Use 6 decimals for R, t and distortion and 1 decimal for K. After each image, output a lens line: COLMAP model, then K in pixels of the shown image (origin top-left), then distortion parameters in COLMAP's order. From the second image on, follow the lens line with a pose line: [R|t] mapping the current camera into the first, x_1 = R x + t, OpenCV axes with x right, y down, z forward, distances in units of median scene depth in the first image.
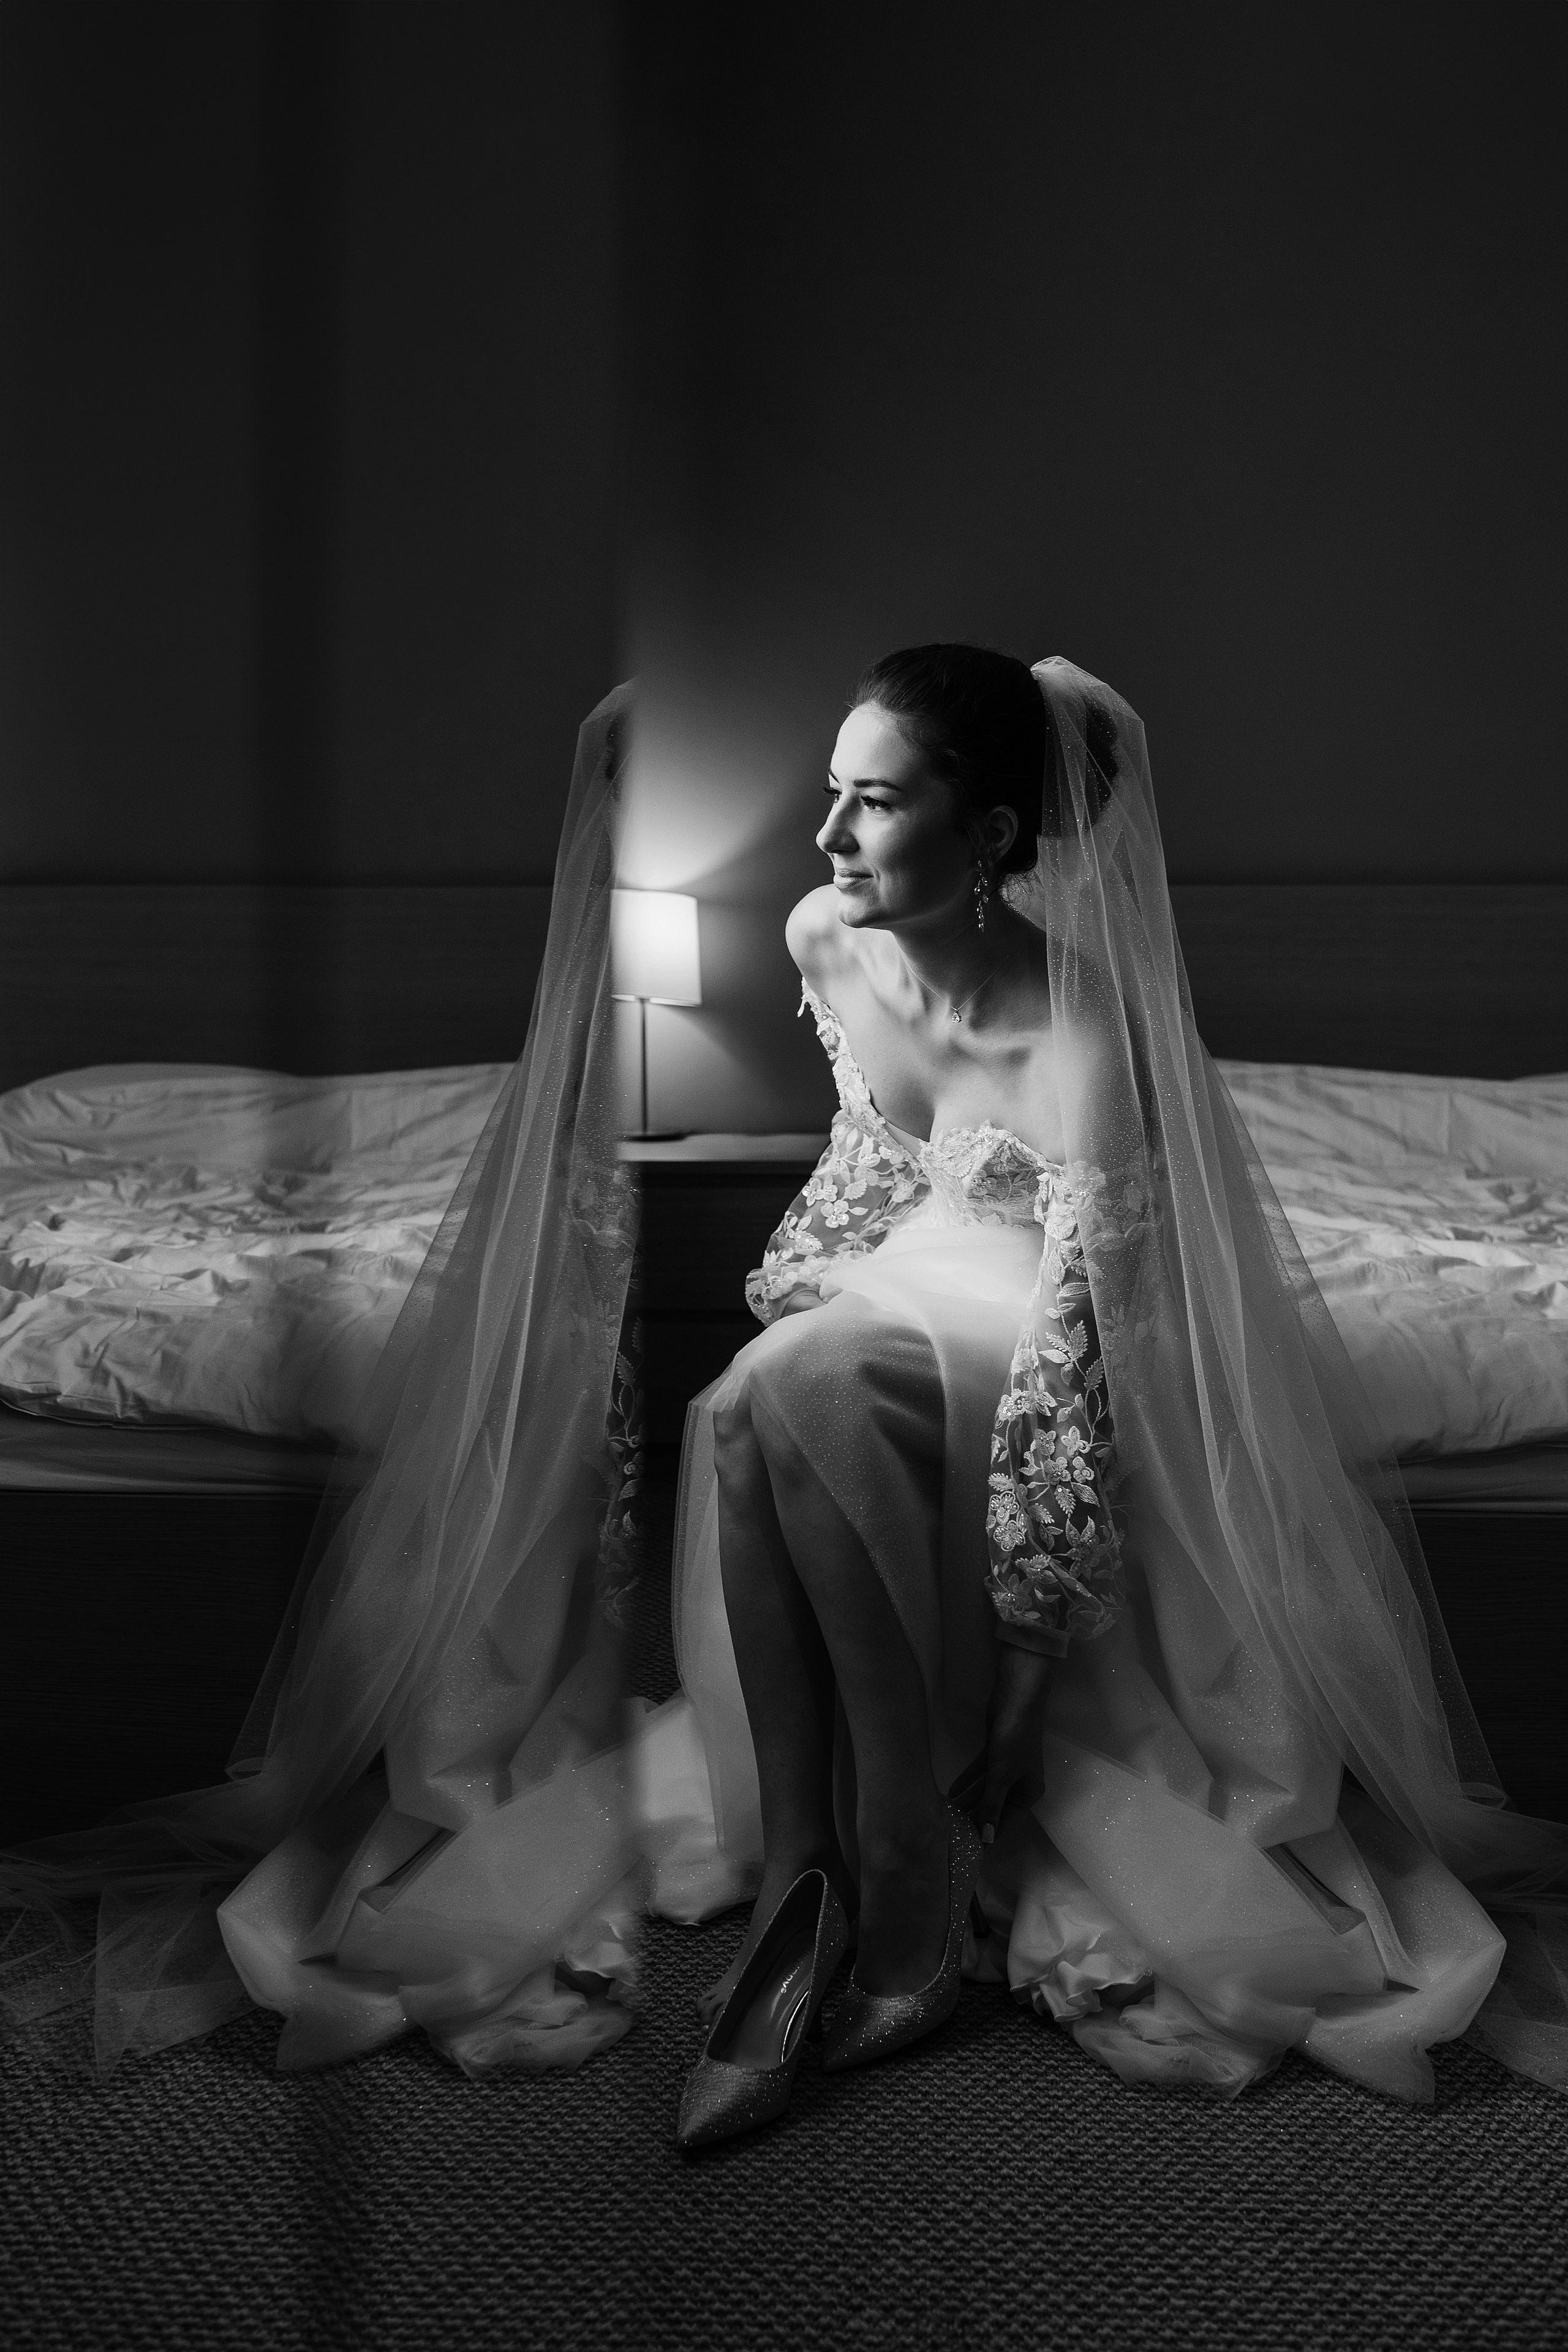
lens RADIAL K [[2337.1, 0, 784.9], [0, 2337.1, 1135.8], [0, 0, 1]] dist [-0.005845, 0.001143]
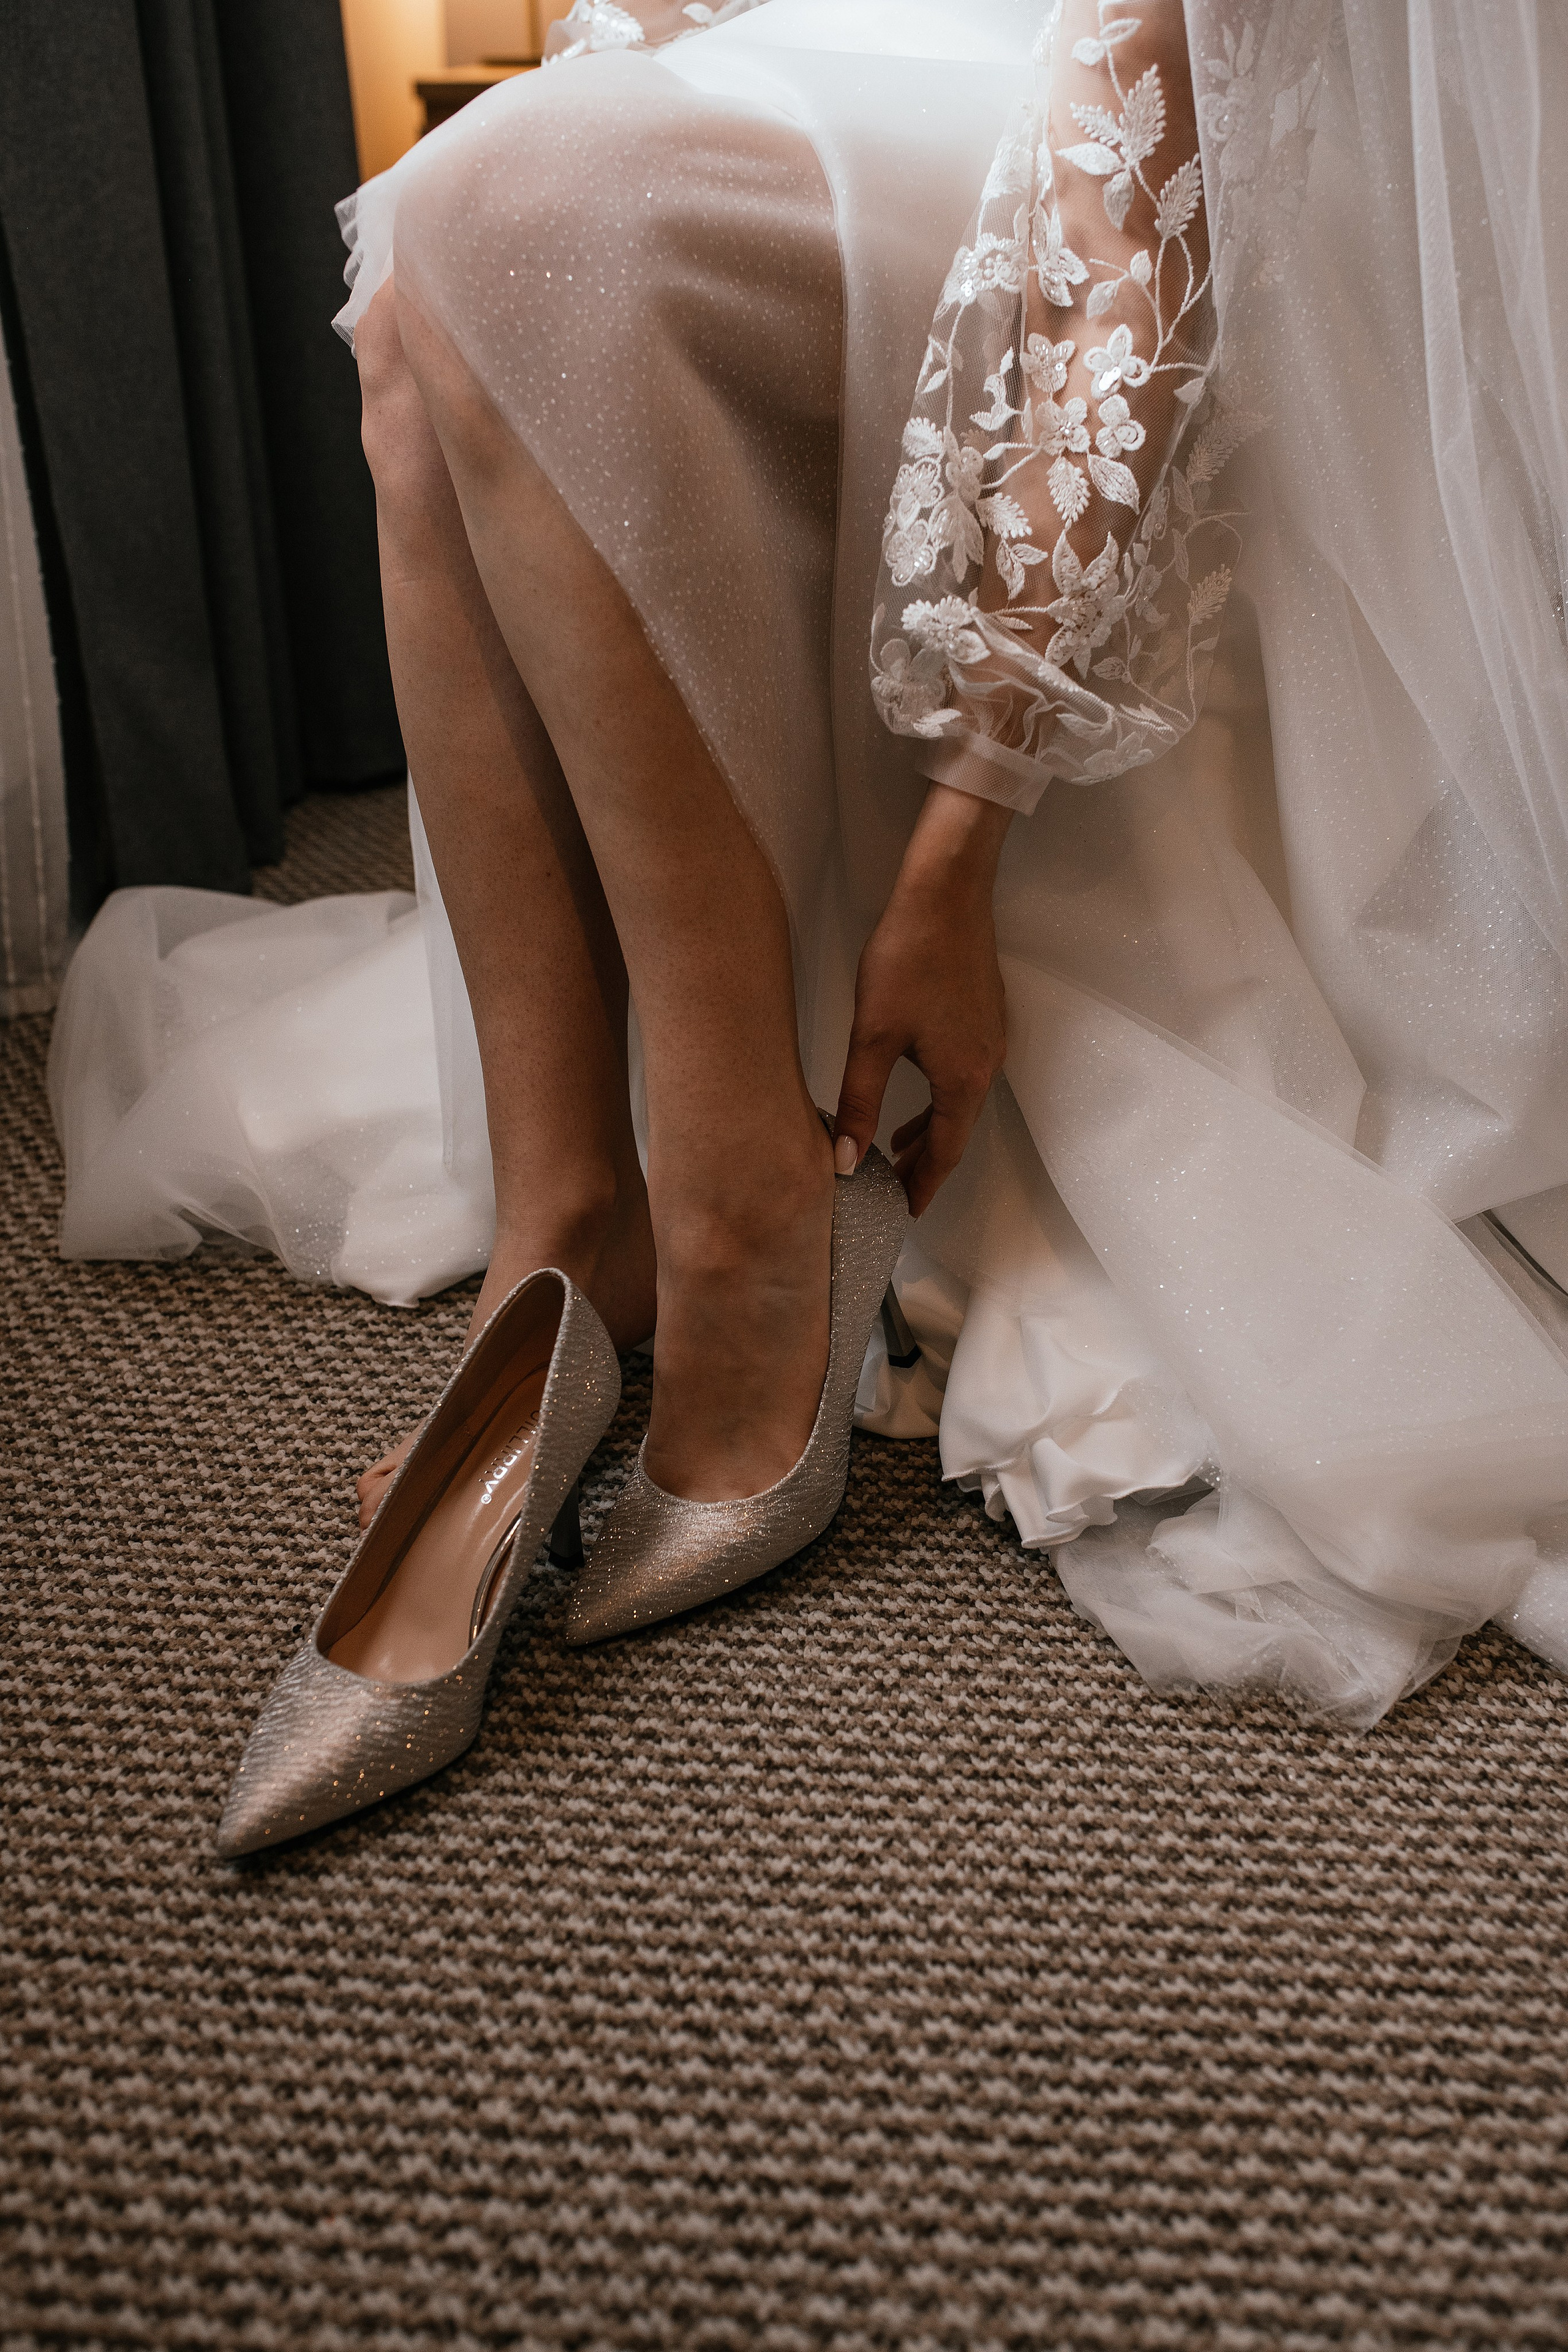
lens RADIAL K [[2337.1, 0, 784.9], [0, 2337.1, 1135.8], [0, 0, 1]] dist [-0.005845, 0.001143]
pose [[0.999532, 0.014517, -0.026932, 0.079676], [-0.003646, 0.930519, 0.366226, 0.110899], [0.030377, -0.365956, 0.930136, 0.580764]]
